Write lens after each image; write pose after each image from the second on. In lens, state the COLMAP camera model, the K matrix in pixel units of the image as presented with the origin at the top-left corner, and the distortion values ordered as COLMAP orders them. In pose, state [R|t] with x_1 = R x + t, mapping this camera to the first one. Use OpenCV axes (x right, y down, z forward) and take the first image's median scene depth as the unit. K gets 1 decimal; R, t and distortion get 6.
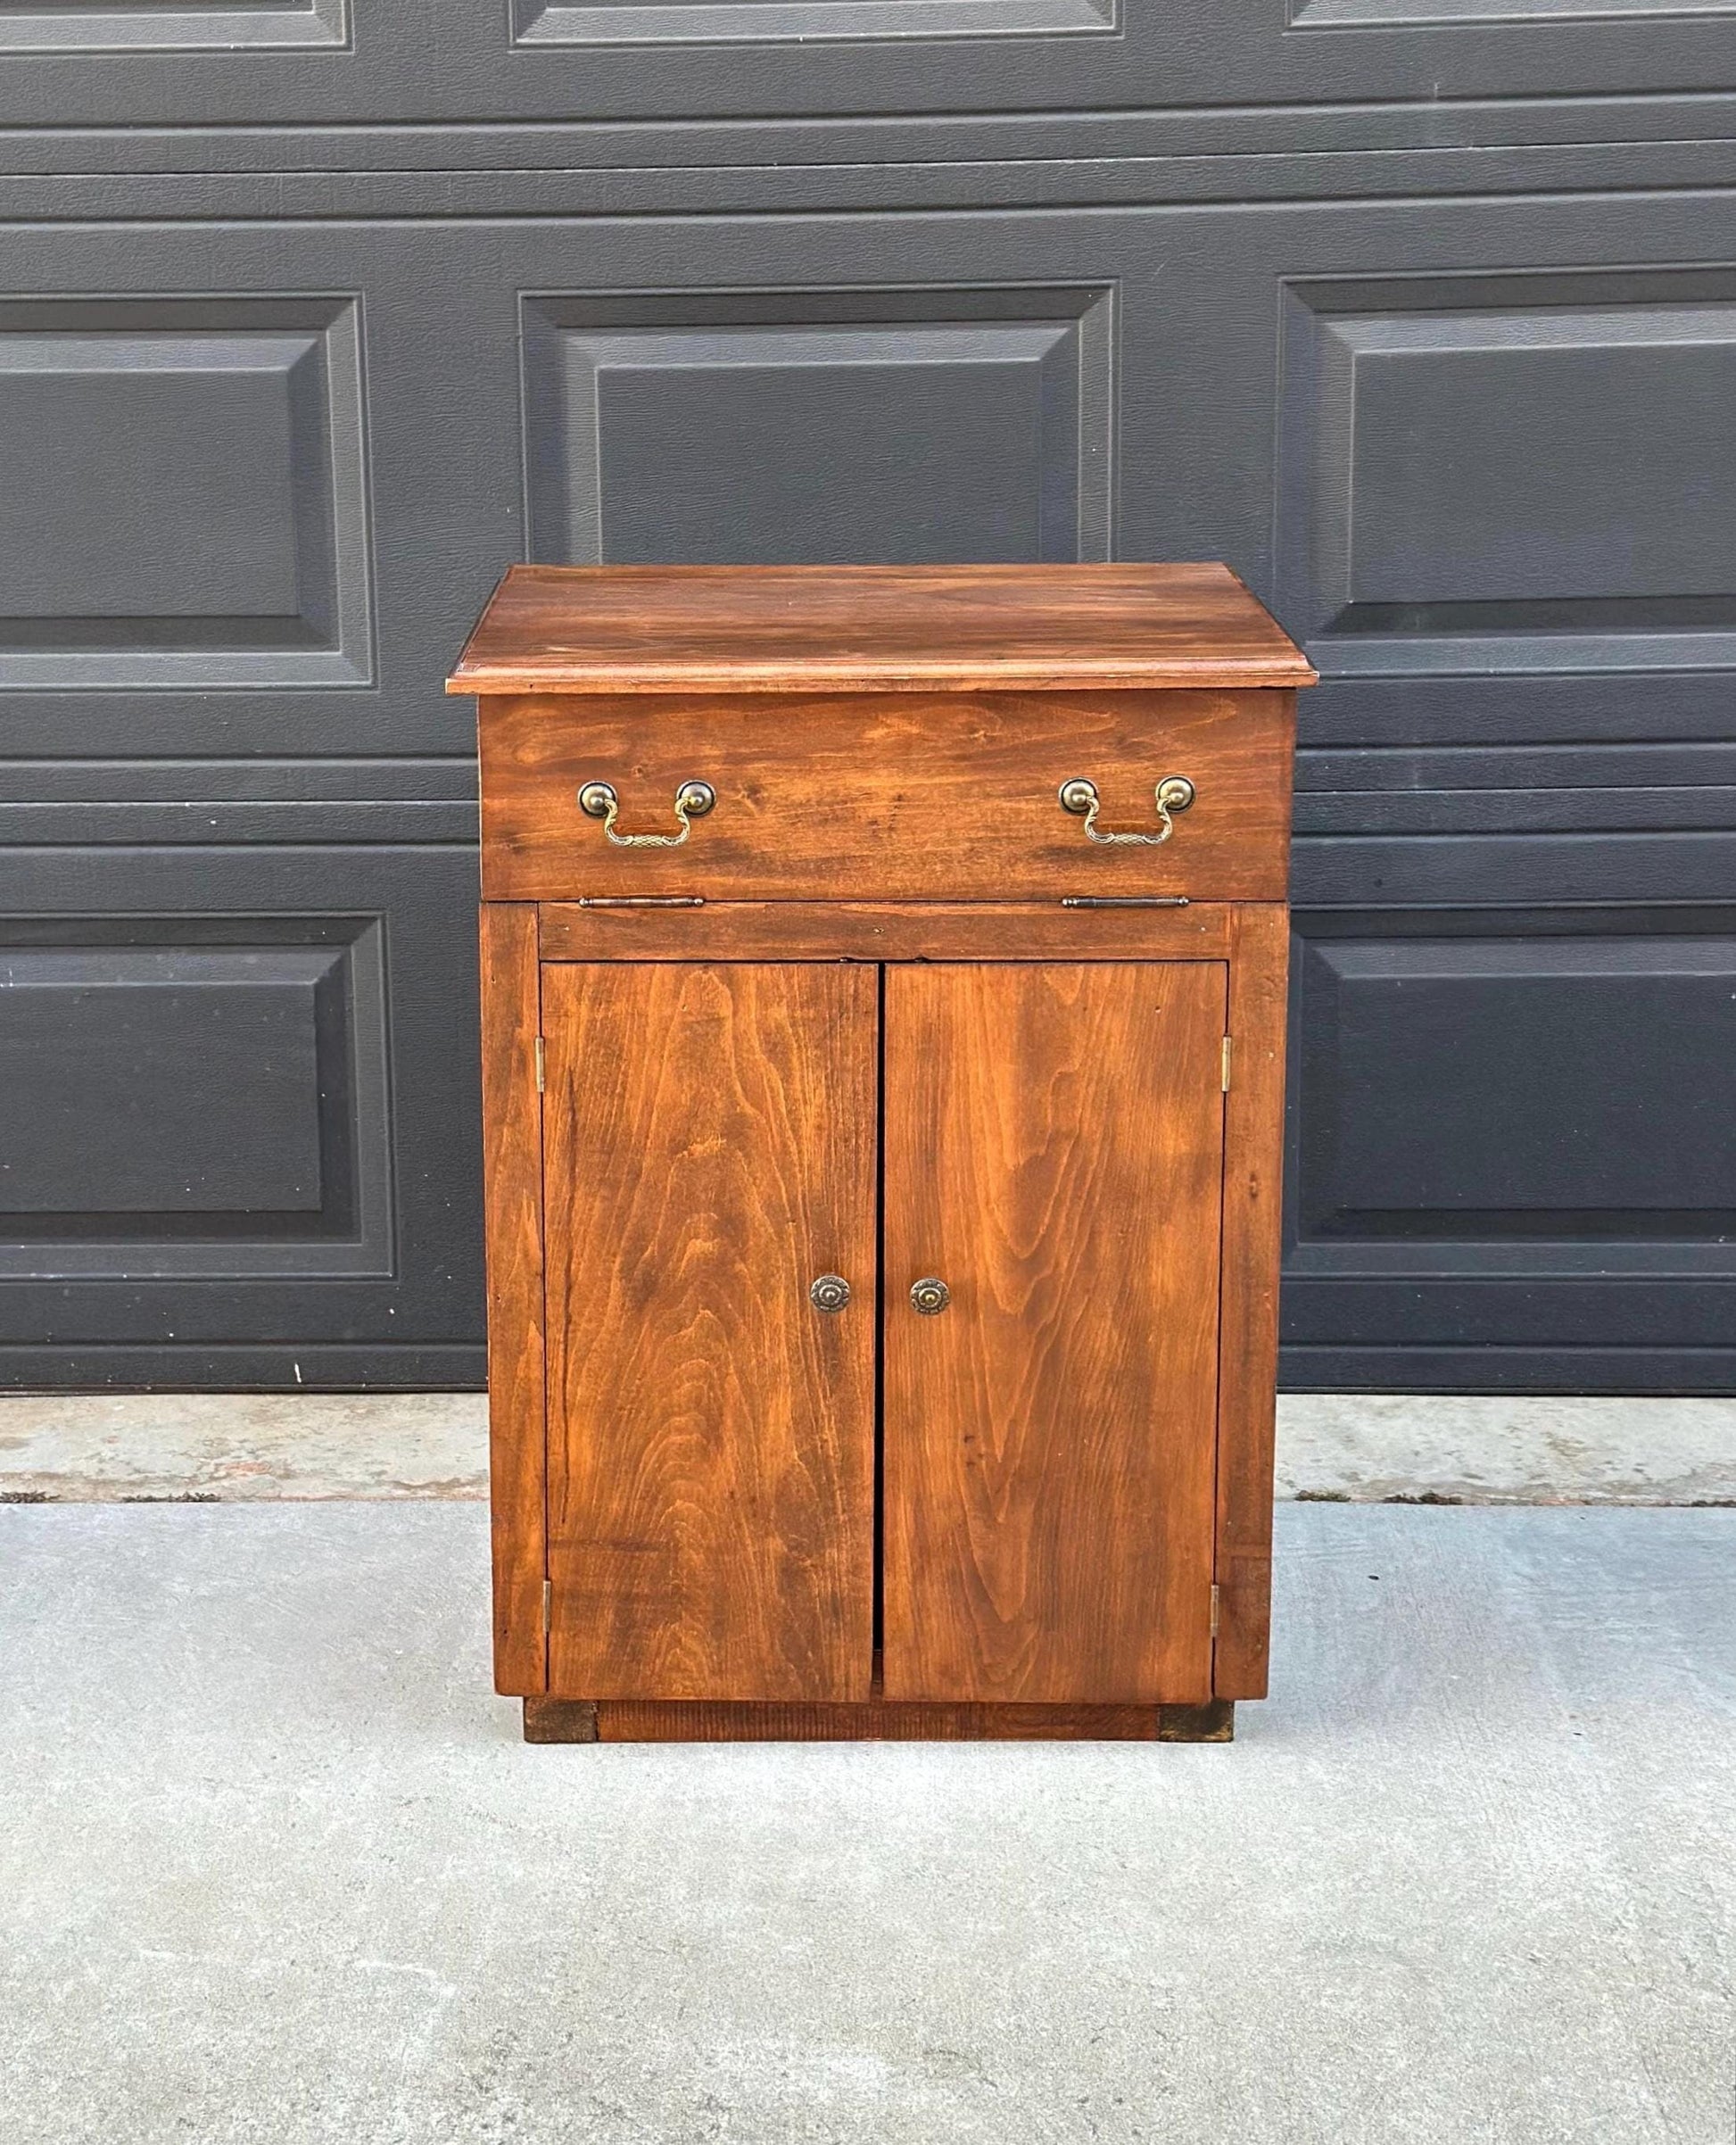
lens RADIAL K [[3149.0, 0, 746.3], [0, 3149.0, 914.9], [0, 0, 1]] dist [0.105251, -0.035801]
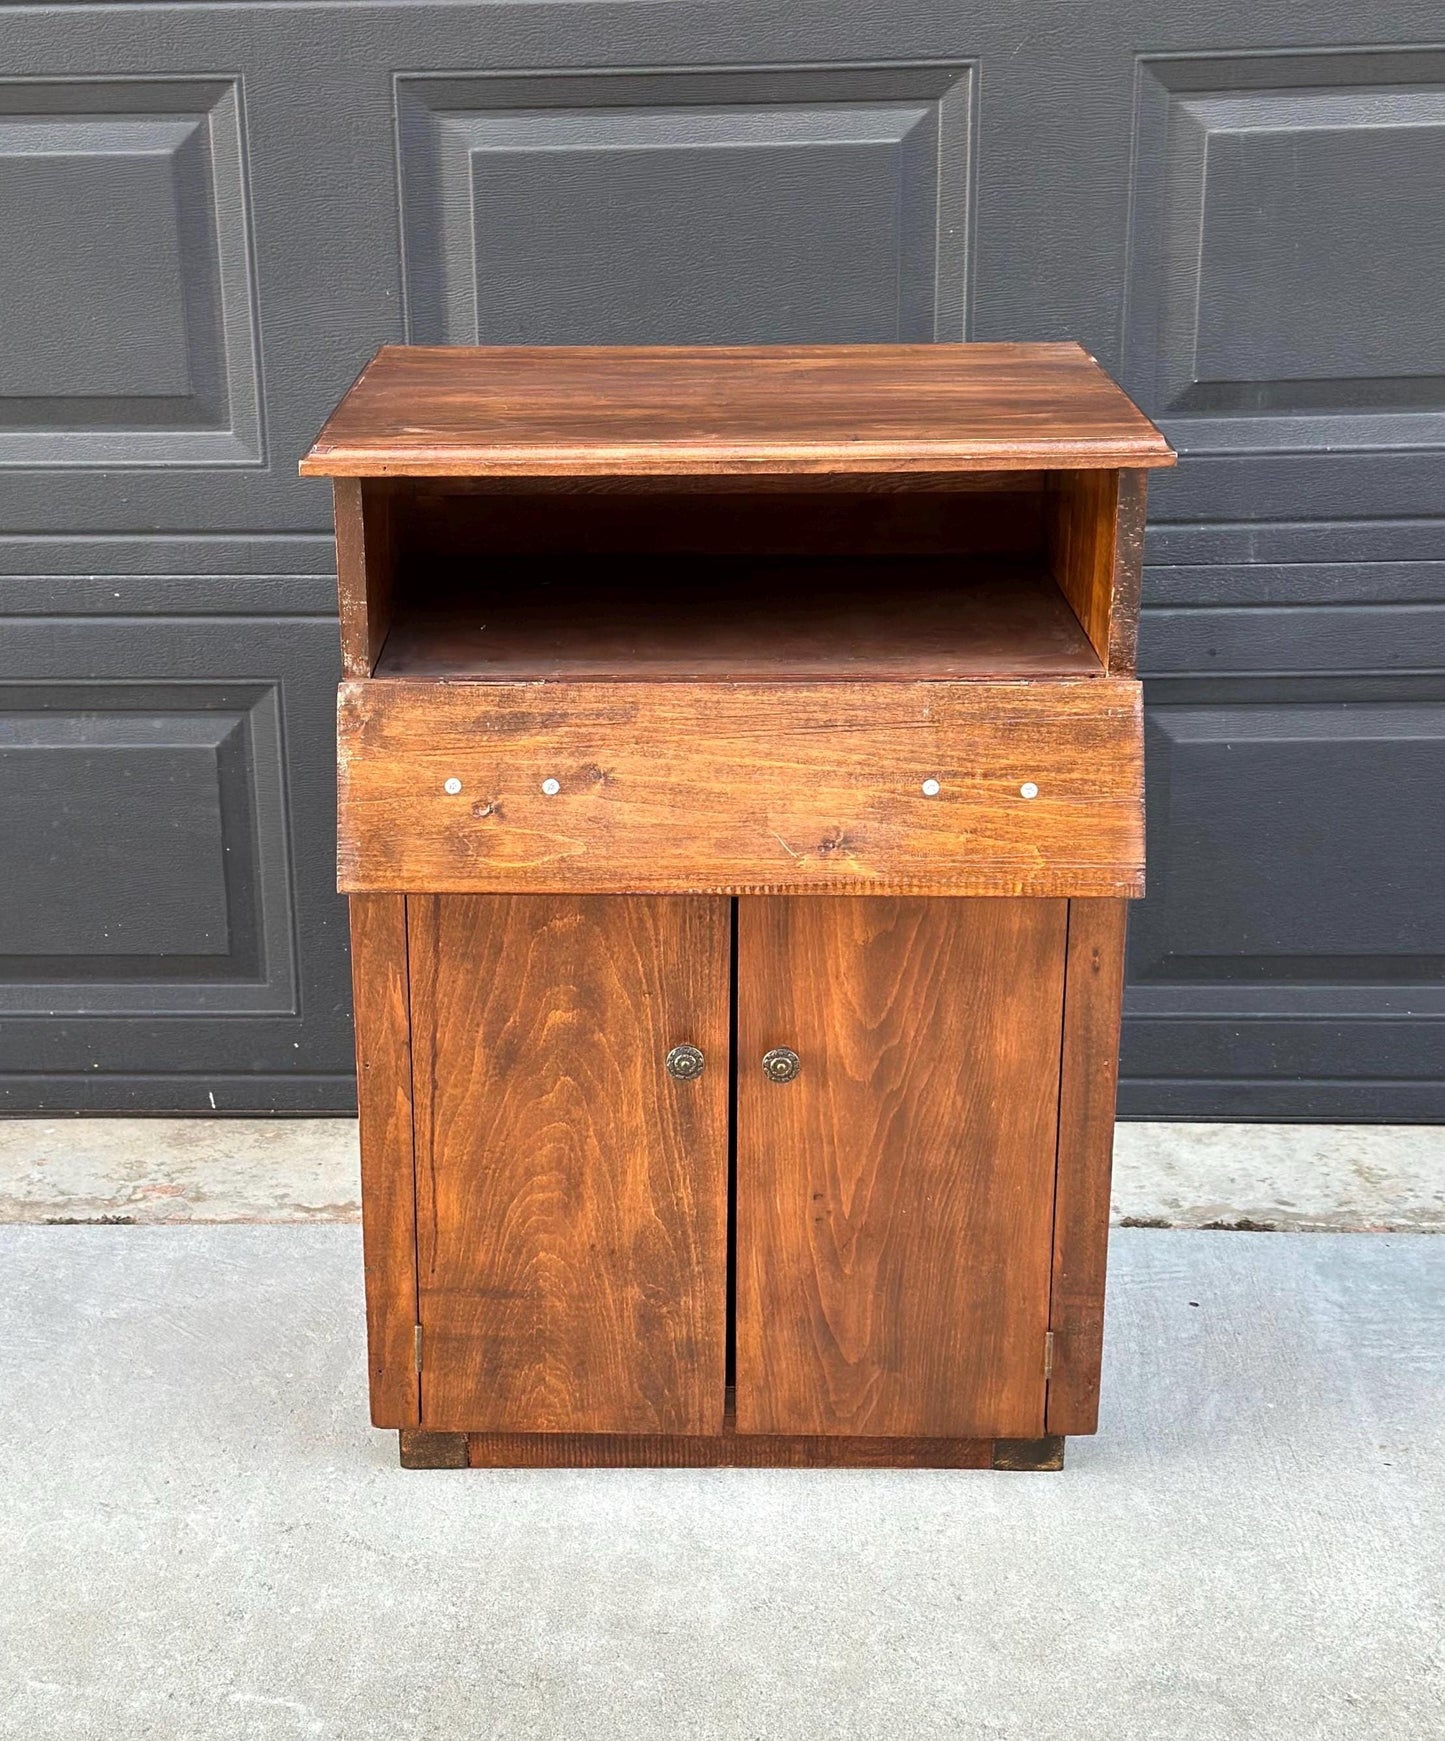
lens RADIAL K [[2553.4, 0, 623.4], [0, 2553.4, 945.5], [0, 0, 1]] dist [0.115996, -0.033896]
pose [[0.999932, 0.001382, -0.011564, 0.015736], [-0.000049, 0.993431, 0.114432, -0.014556], [0.011646, -0.114424, 0.993364, 0.165588]]
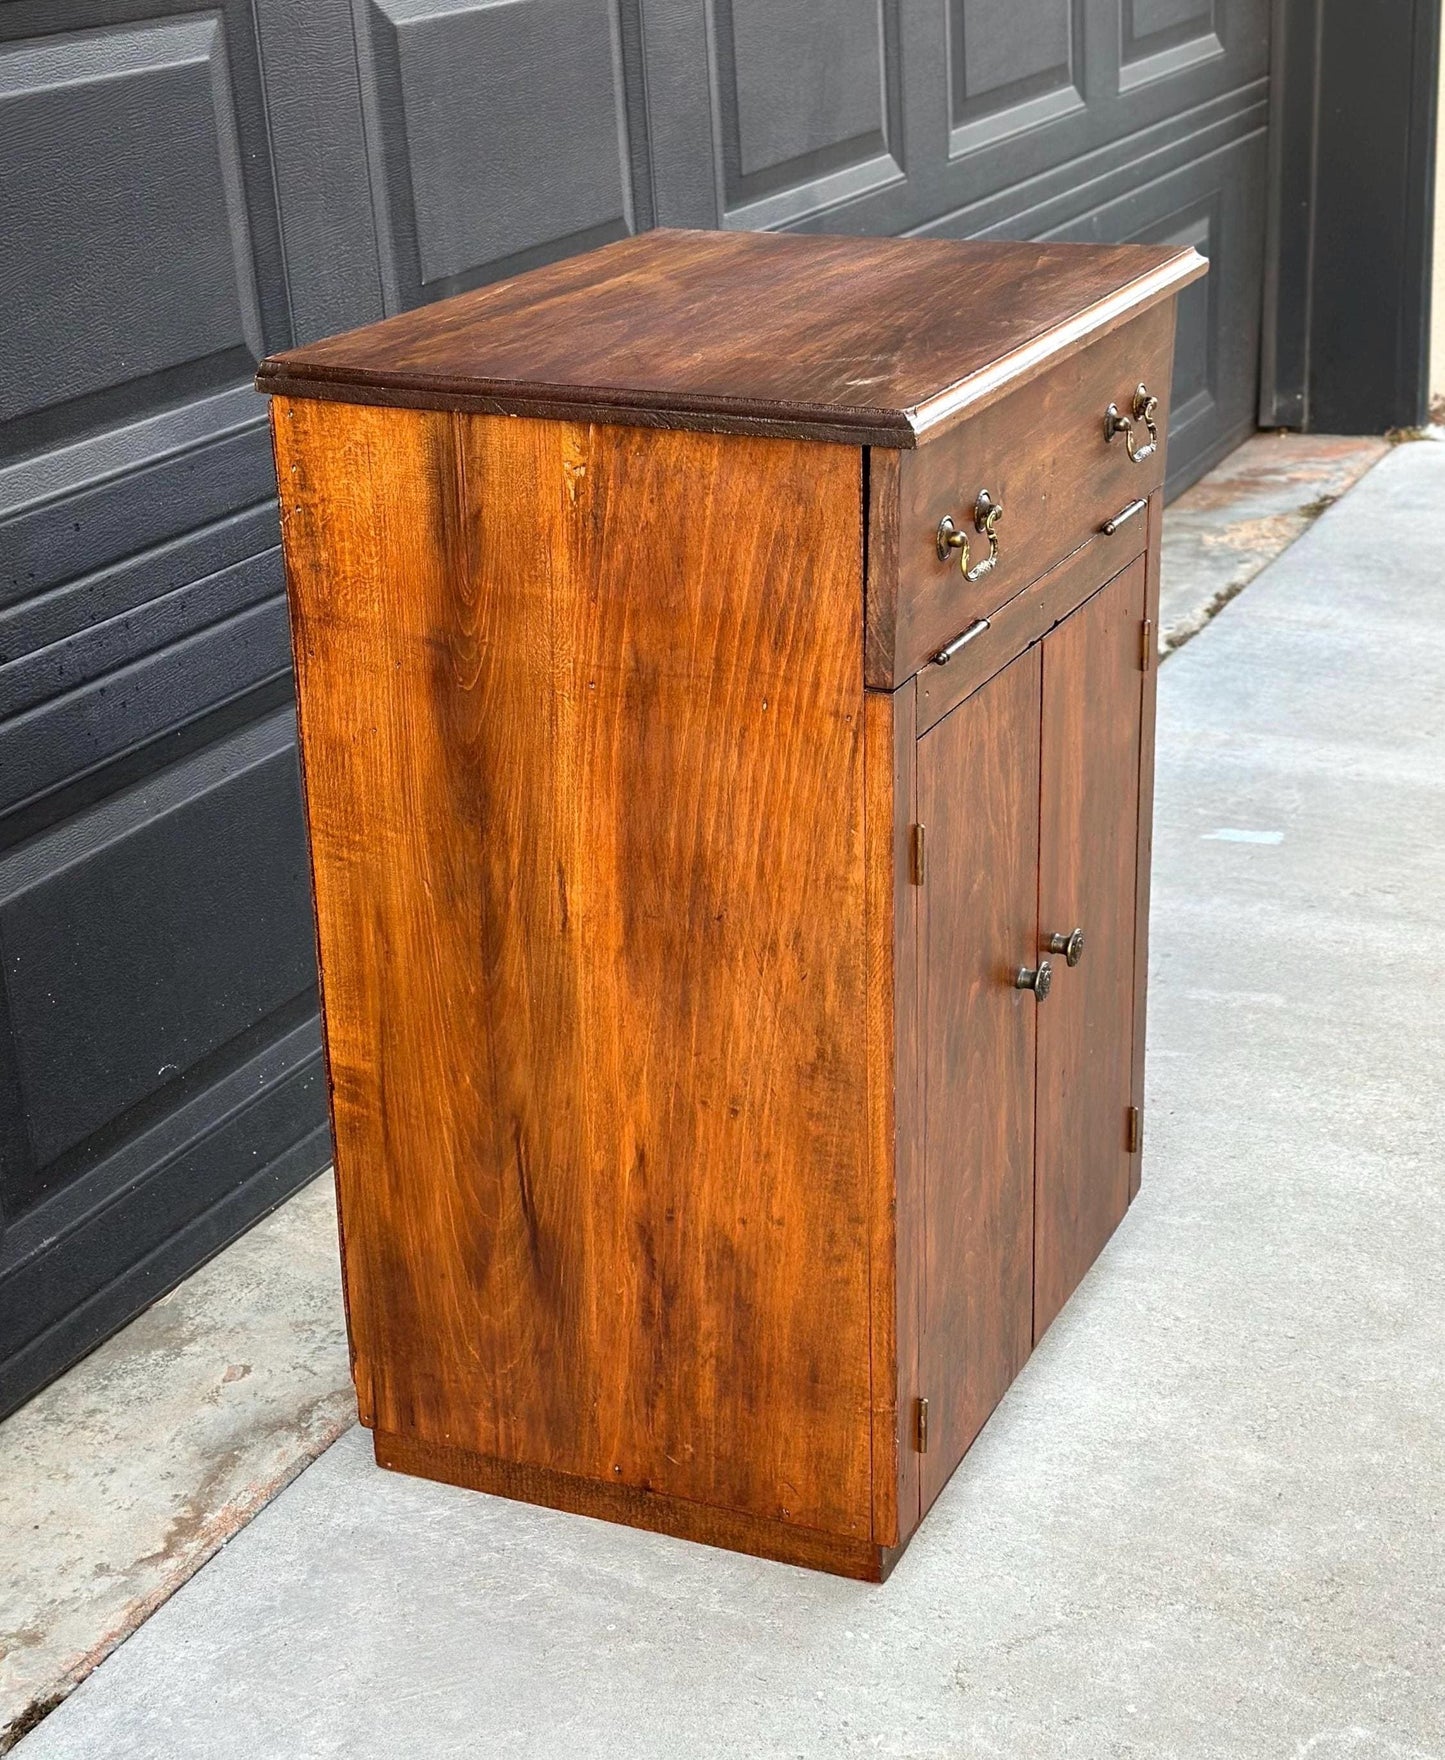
lens RADIAL K [[2698.1, 0, 726.2], [0, 2698.1, 926.6], [0, 0, 1]] dist [0.118898, -0.007081]
pose [[0.442647, -0.339101, 0.830105, -0.712793], [0.250913, 0.935597, 0.248397, -0.133236], [-0.860875, 0.098331, 0.499224, 0.650880]]
